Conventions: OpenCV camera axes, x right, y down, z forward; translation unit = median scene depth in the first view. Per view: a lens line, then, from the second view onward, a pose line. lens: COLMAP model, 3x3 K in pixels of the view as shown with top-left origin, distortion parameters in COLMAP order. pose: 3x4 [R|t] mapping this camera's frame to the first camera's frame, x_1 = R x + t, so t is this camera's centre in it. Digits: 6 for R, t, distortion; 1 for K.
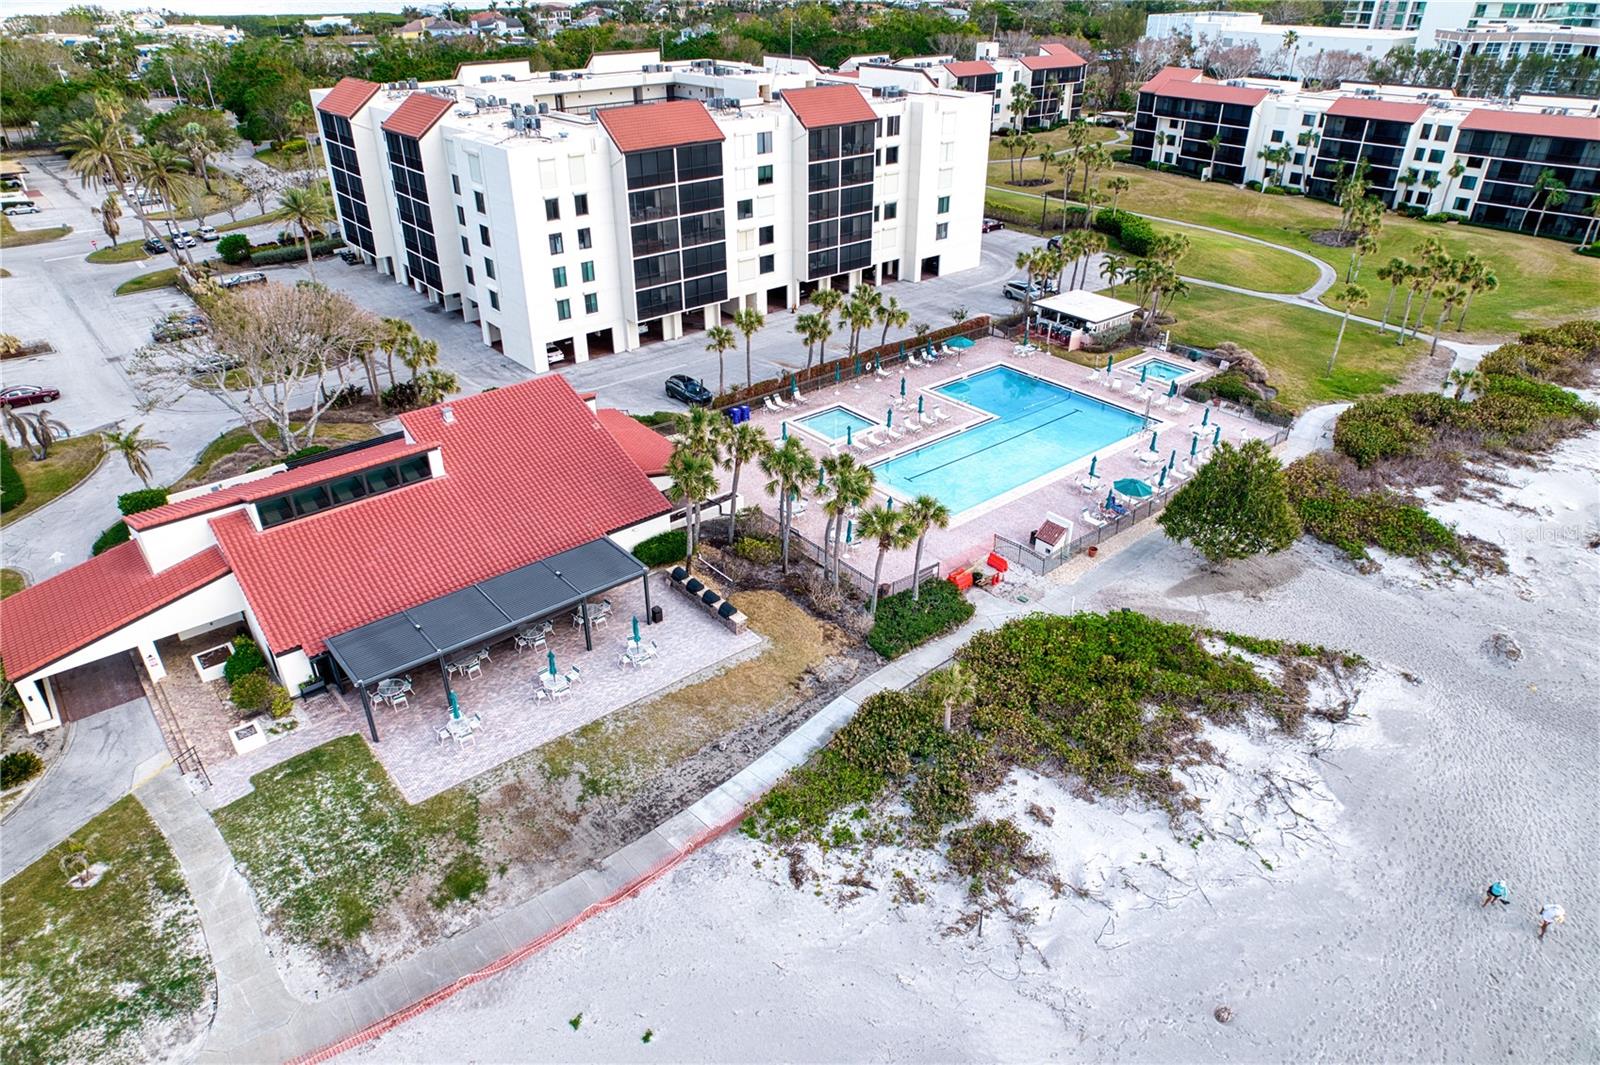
lens RADIAL K [[1022.5, 0, 800.4], [0, 1022.5, 548.8], [0, 0, 1]] dist [-0.078468, 0.073320]
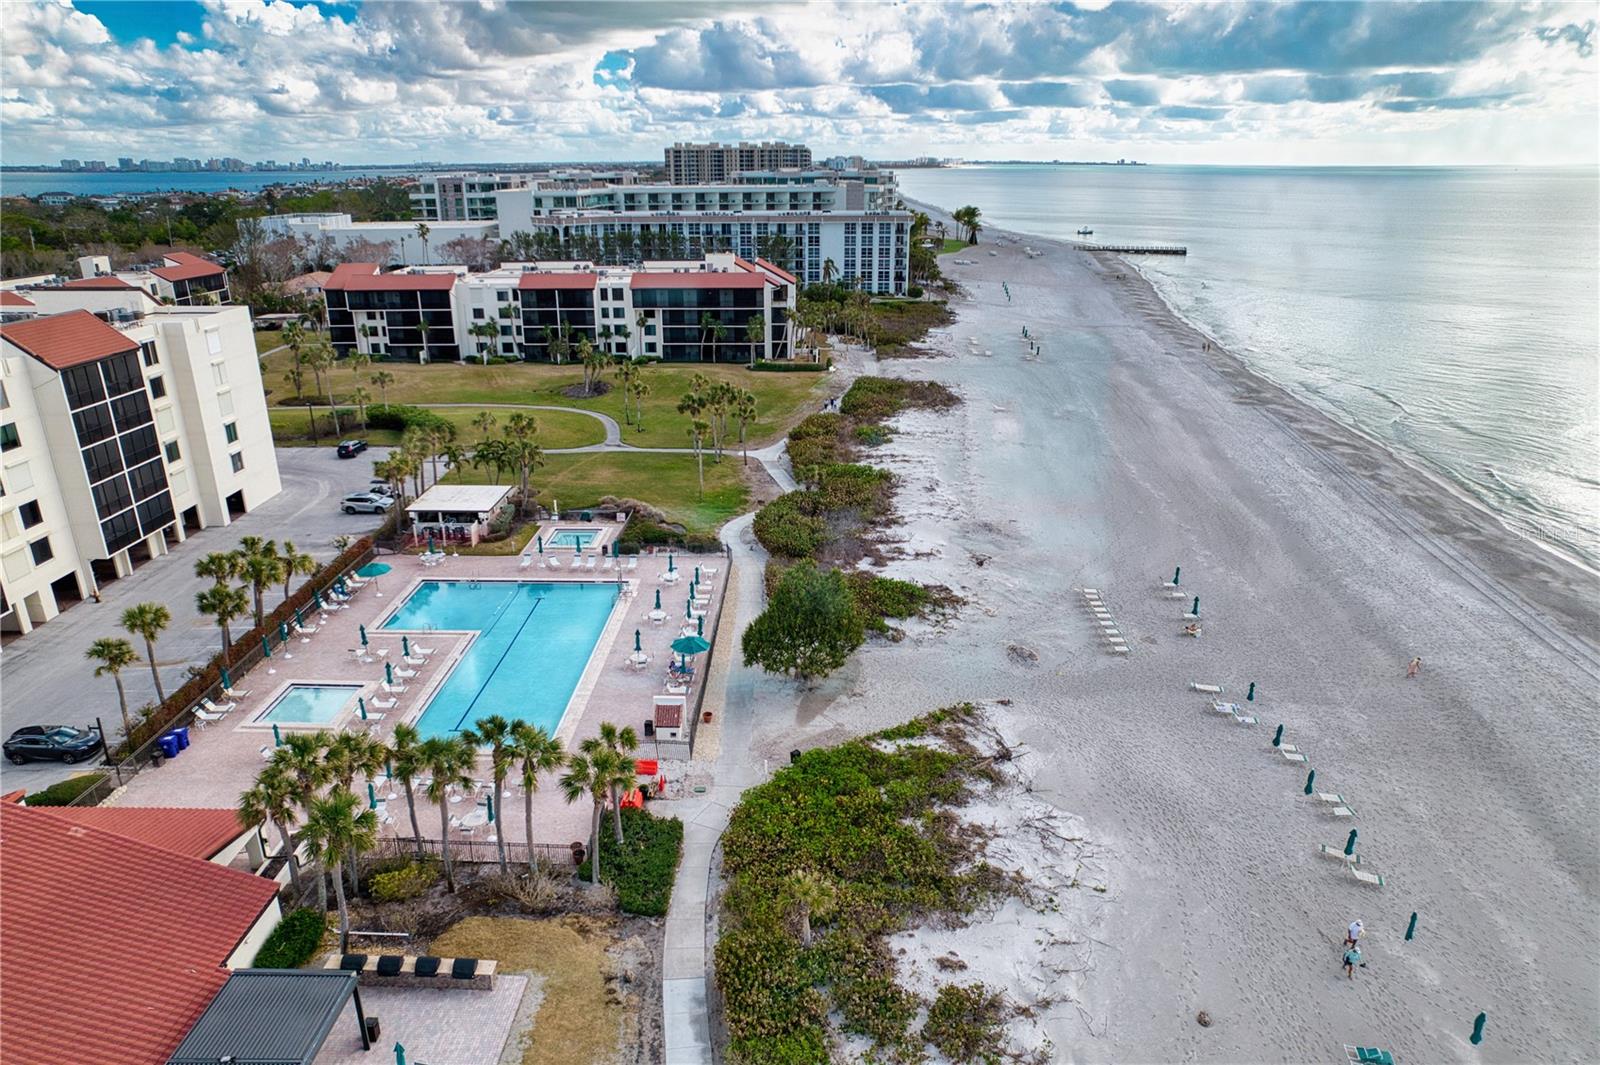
lens RADIAL K [[1022.5, 0, 800.4], [0, 1022.5, 548.8], [0, 0, 1]] dist [-0.078468, 0.073320]
pose [[0.657177, -0.269519, 0.703902, -0.205858], [0.384393, 0.923154, -0.005408, -0.073786], [-0.648352, 0.274129, 0.710277, 0.140560]]
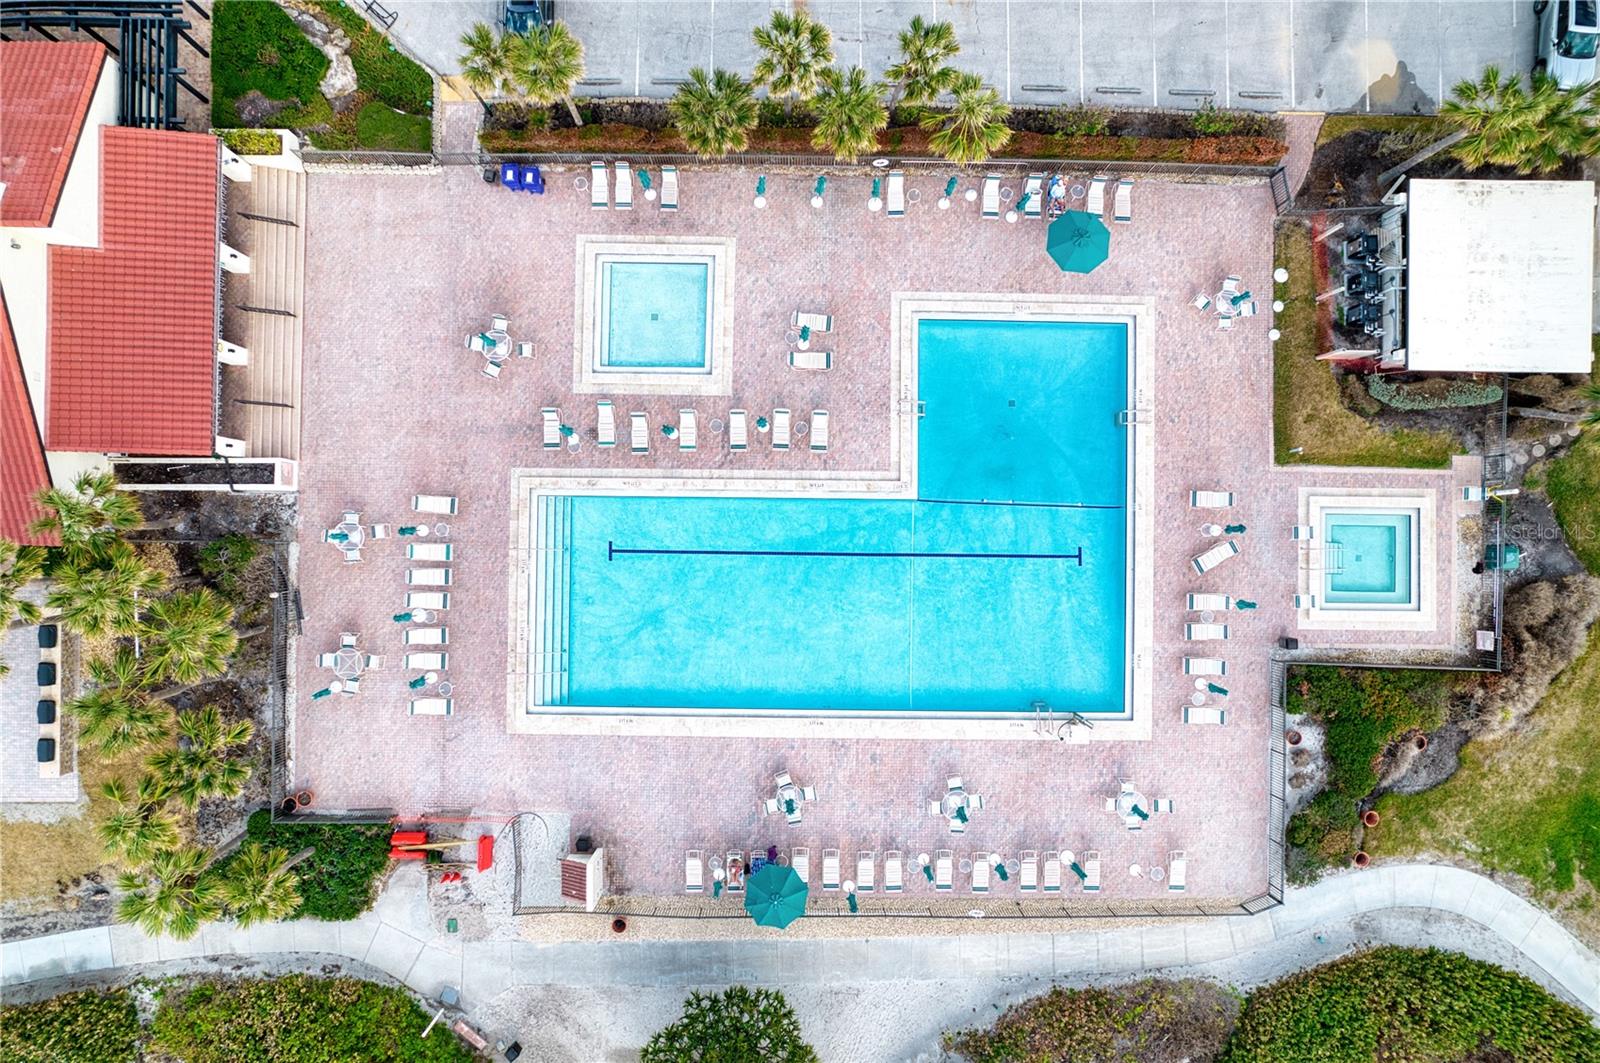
lens RADIAL K [[1022.5, 0, 800.4], [0, 1022.5, 547.8], [0, 0, 1]] dist [-0.078468, 0.073320]
pose [[0.761919, 0.647670, 0.001416, 0.150083], [-0.338759, 0.396650, 0.853177, -0.480777], [0.552016, -0.650532, 0.521619, 0.607572]]
